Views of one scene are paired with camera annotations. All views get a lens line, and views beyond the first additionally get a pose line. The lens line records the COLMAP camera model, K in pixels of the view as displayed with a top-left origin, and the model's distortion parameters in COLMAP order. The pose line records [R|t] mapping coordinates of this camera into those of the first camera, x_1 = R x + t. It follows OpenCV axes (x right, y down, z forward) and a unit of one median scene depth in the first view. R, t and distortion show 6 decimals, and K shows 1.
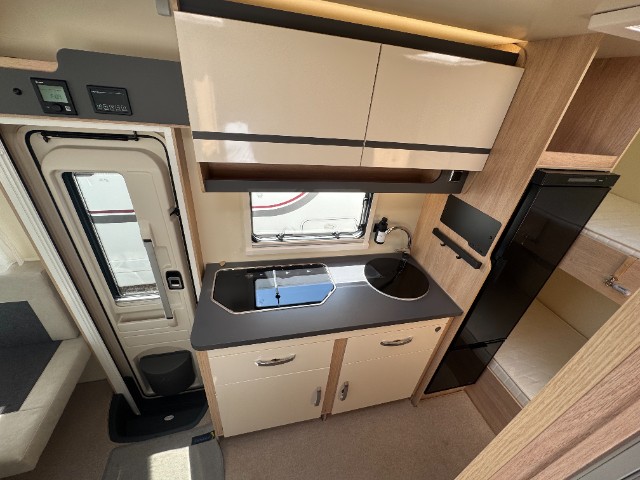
lens RADIAL K [[256.2, 0, 317.4], [0, 256.2, 240.0], [0, 0, 1]] dist [-0.005441, 0.000524]
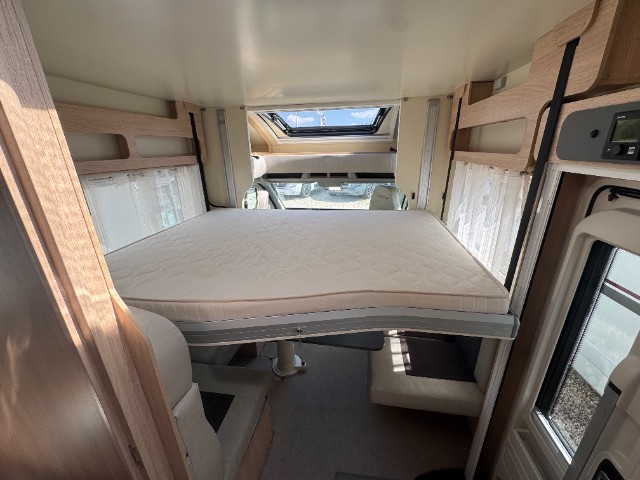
lens RADIAL K [[256.2, 0, 318.2], [0, 256.2, 236.3], [0, 0, 1]] dist [-0.005441, 0.000524]
pose [[-0.394800, 0.228969, -0.889779, -0.029504], [-0.477295, 0.776401, 0.411572, -0.189919], [0.785062, 0.587175, -0.197238, 0.504706]]
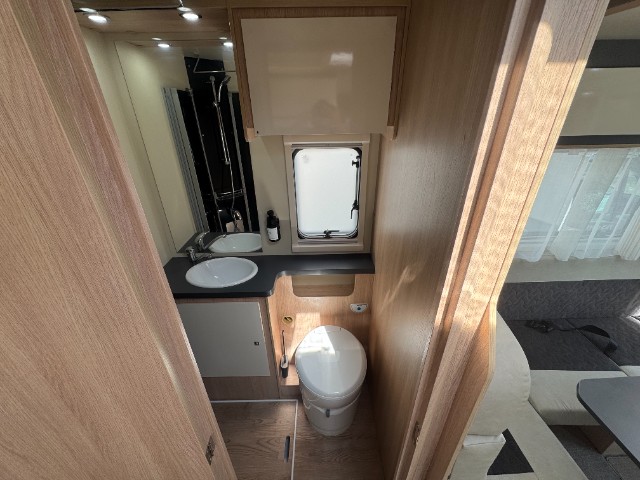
lens RADIAL K [[256.2, 0, 320.7], [0, 256.2, 236.0], [0, 0, 1]] dist [-0.005441, 0.000524]
pose [[-0.972637, -0.170944, 0.157339, -0.066975], [0.041947, 0.536880, 0.842615, -0.119862], [-0.228512, 0.826159, -0.515019, 0.338021]]
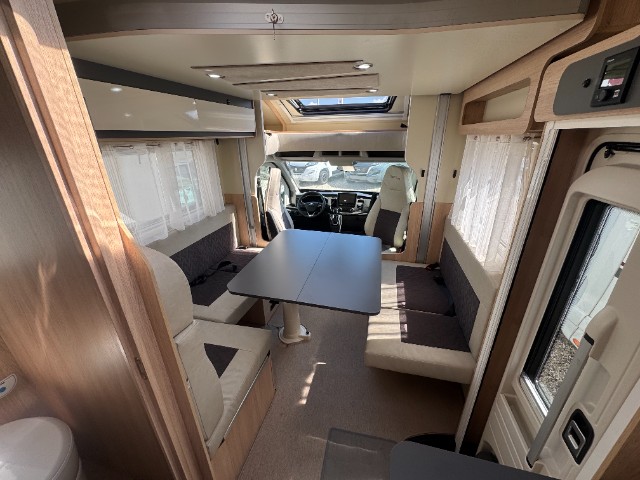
lens RADIAL K [[256.2, 0, 320.2], [0, 256.2, 239.2], [0, 0, 1]] dist [-0.005441, 0.000524]
pose [[-0.464749, 0.251737, -0.848903, 0.000159], [-0.469385, 0.742892, 0.477274, -0.163938], [0.750790, 0.620275, -0.227097, 0.656393]]
